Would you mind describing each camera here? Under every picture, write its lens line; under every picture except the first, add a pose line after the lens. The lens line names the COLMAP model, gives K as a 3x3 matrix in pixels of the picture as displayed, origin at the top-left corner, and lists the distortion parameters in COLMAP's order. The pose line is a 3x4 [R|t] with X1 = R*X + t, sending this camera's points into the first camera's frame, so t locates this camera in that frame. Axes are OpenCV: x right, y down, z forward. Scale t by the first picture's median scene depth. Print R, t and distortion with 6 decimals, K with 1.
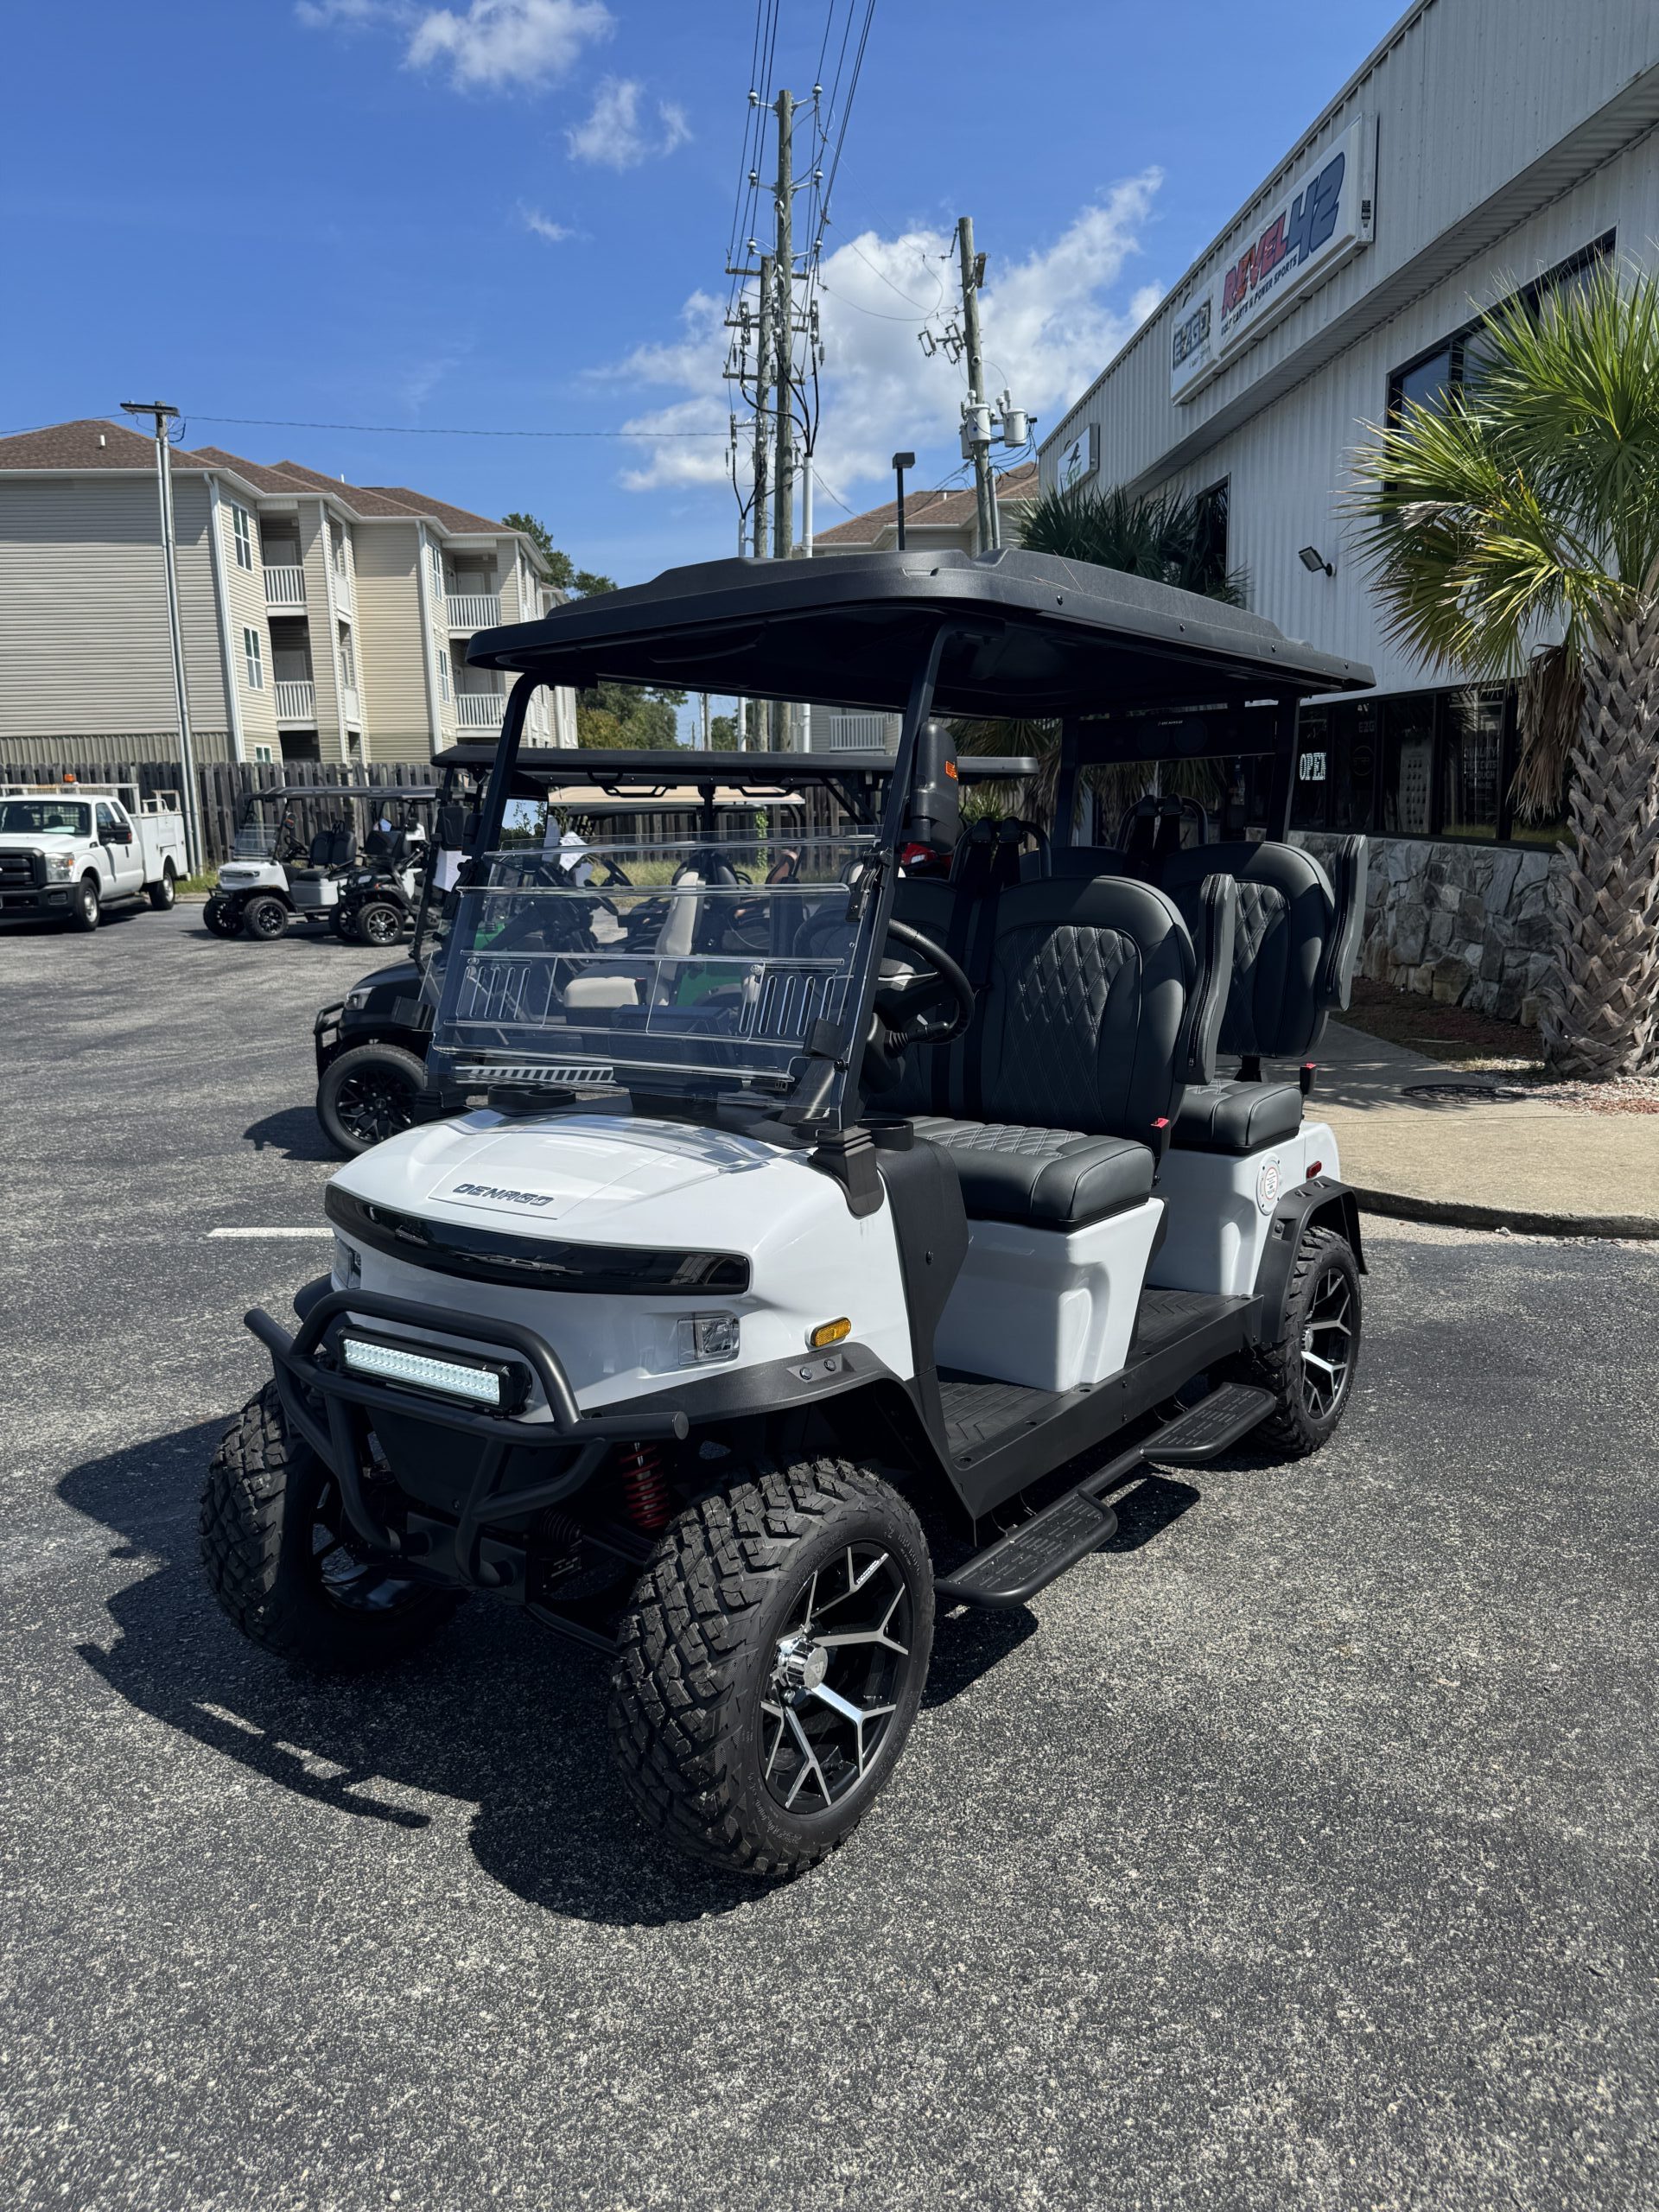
lens RADIAL K [[1547.0, 0, 829.5], [0, 1547.0, 1106.0], [0, 0, 1]] dist [0.122664, -0.210174]
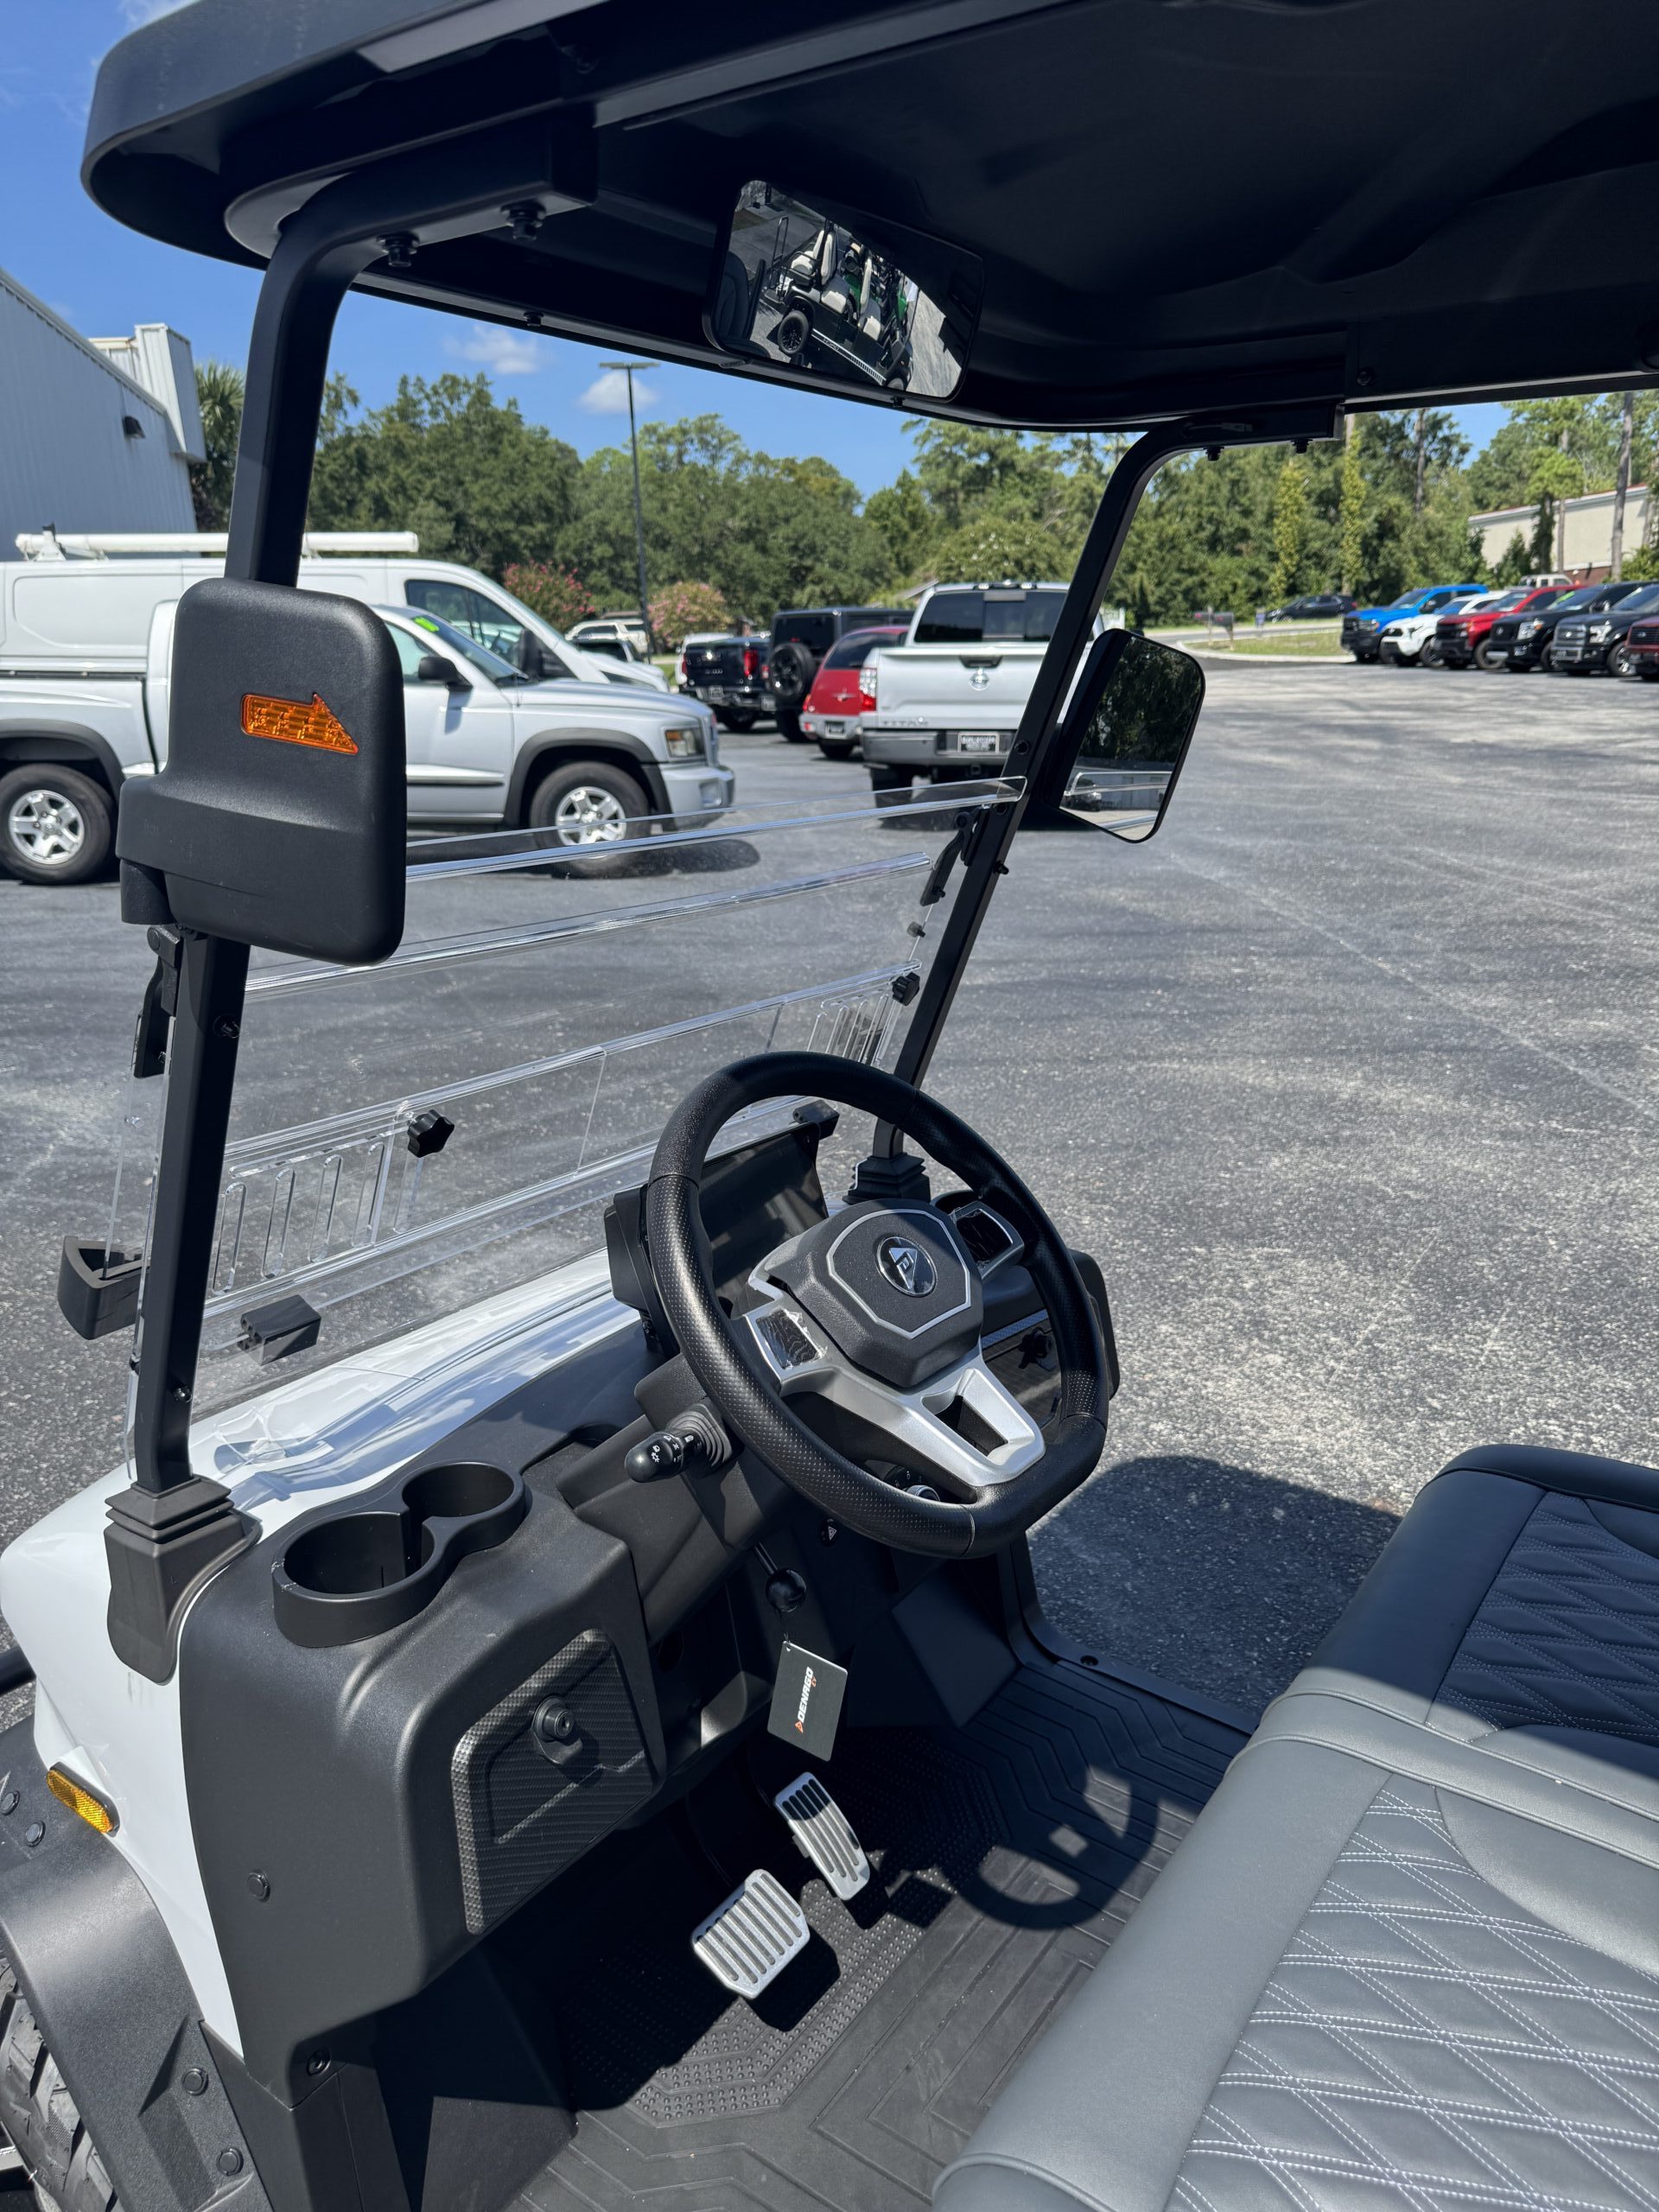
lens RADIAL K [[1587.1, 0, 829.5], [0, 1587.1, 1106.0], [0, 0, 1]] dist [0.007229, 0.000760]
pose [[0.021198, 0.298485, -0.954179, 0.260401], [-0.153743, 0.944014, 0.291890, -0.159596], [0.987883, 0.140510, 0.065902, 0.687373]]
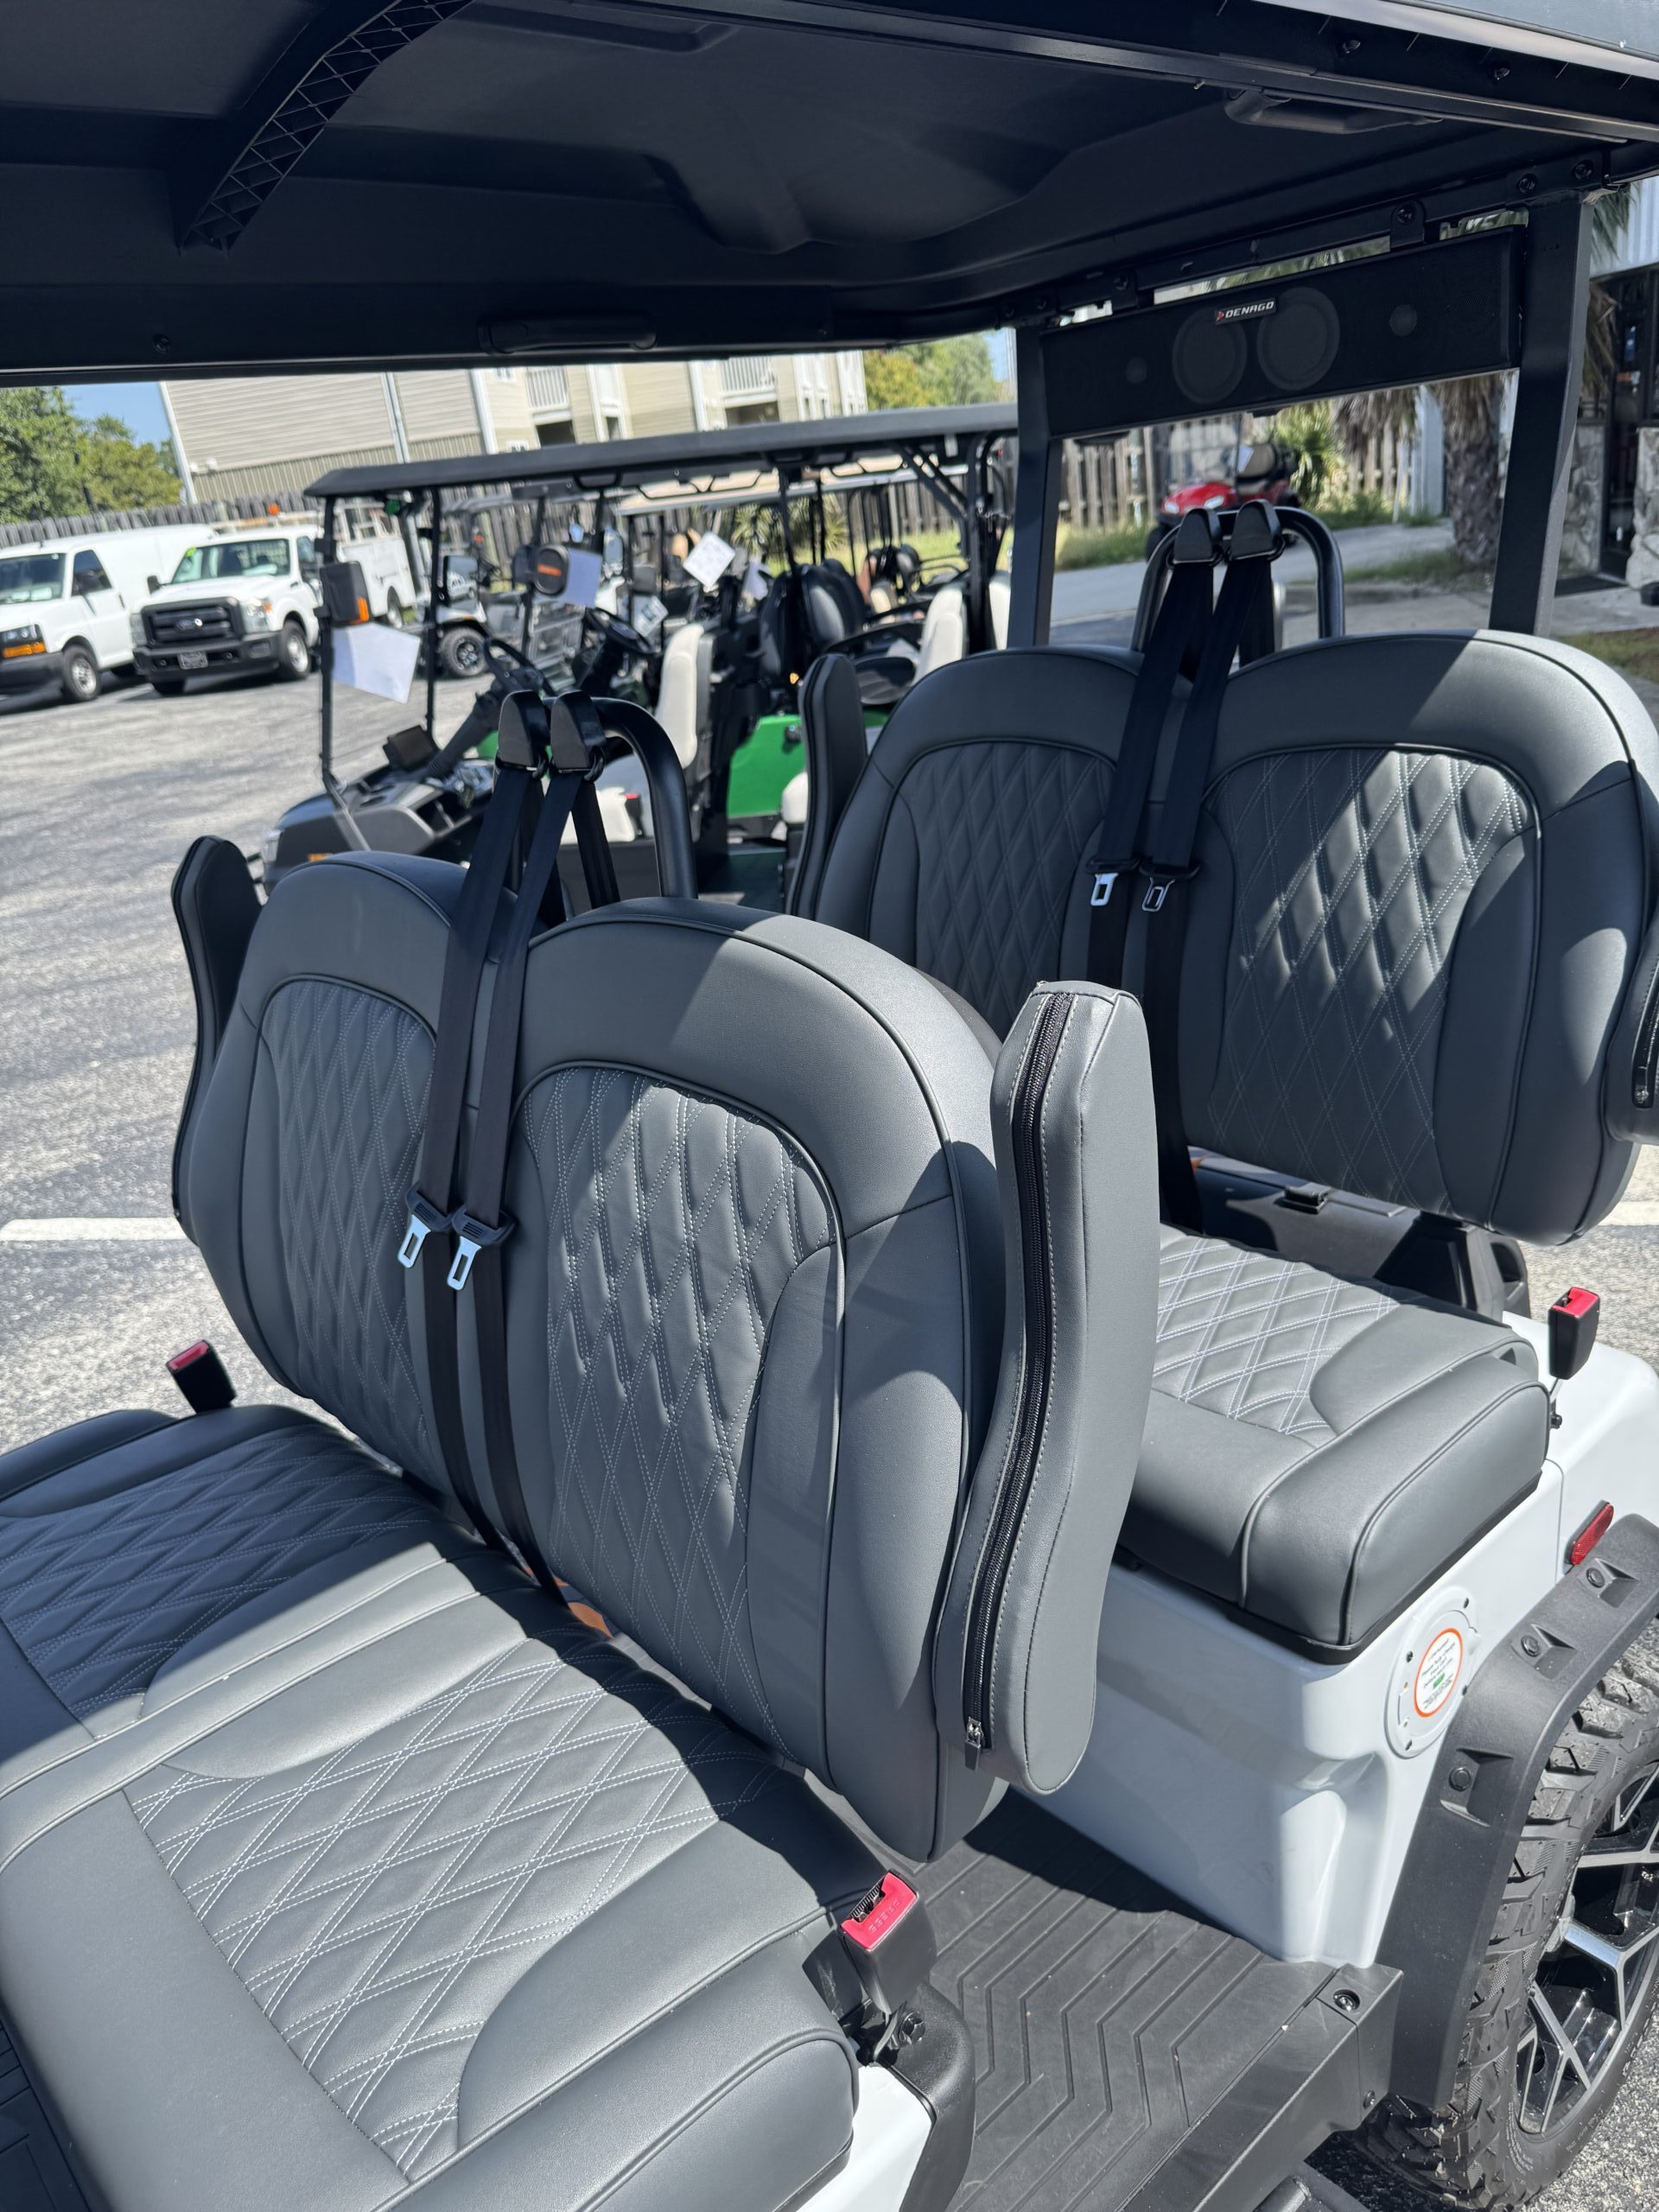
lens RADIAL K [[1547.0, 0, 829.5], [0, 1547.0, 1106.0], [0, 0, 1]] dist [0.122664, -0.210174]
pose [[0.975792, -0.018709, -0.217897, 0.212040], [0.062530, 0.978609, 0.195999, -0.144098], [0.209569, -0.204879, 0.956089, 0.609331]]
